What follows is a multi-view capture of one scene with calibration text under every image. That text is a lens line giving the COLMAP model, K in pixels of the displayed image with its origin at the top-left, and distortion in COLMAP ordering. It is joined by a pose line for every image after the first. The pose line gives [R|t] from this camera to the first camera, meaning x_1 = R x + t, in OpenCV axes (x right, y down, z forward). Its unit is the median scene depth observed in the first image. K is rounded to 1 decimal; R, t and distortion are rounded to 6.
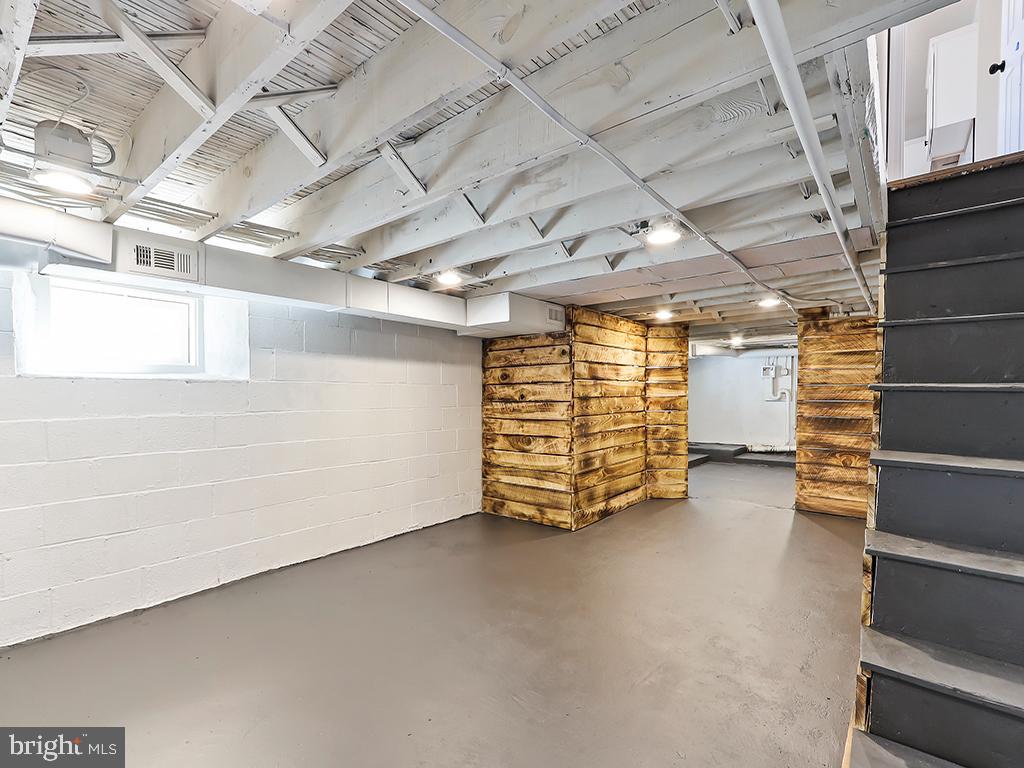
lens RADIAL K [[476.7, 0, 501.7], [0, 476.7, 392.9], [0, 0, 1]] dist [-0.001424, 0.000990]
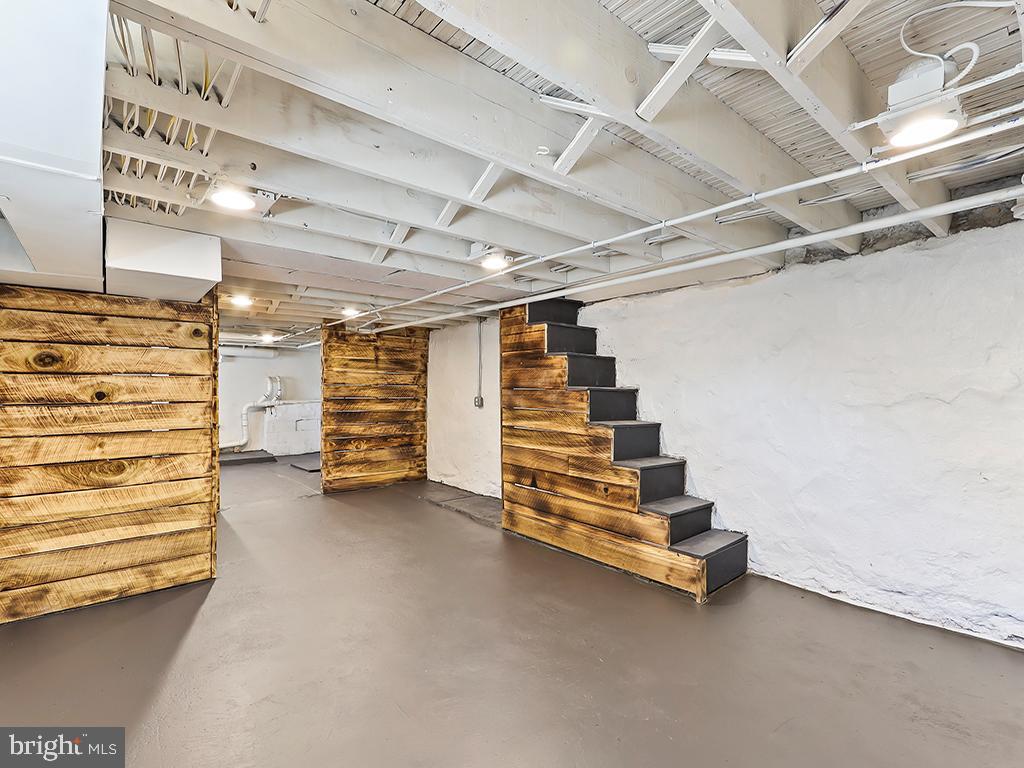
lens RADIAL K [[476.7, 0, 501.1], [0, 476.7, 386.7], [0, 0, 1]] dist [-0.001424, 0.000990]
pose [[0.190279, 0.014185, 0.981627, -0.452058], [-0.003816, 0.999899, -0.013709, 0.003020], [-0.981723, -0.001137, 0.190314, 0.394166]]
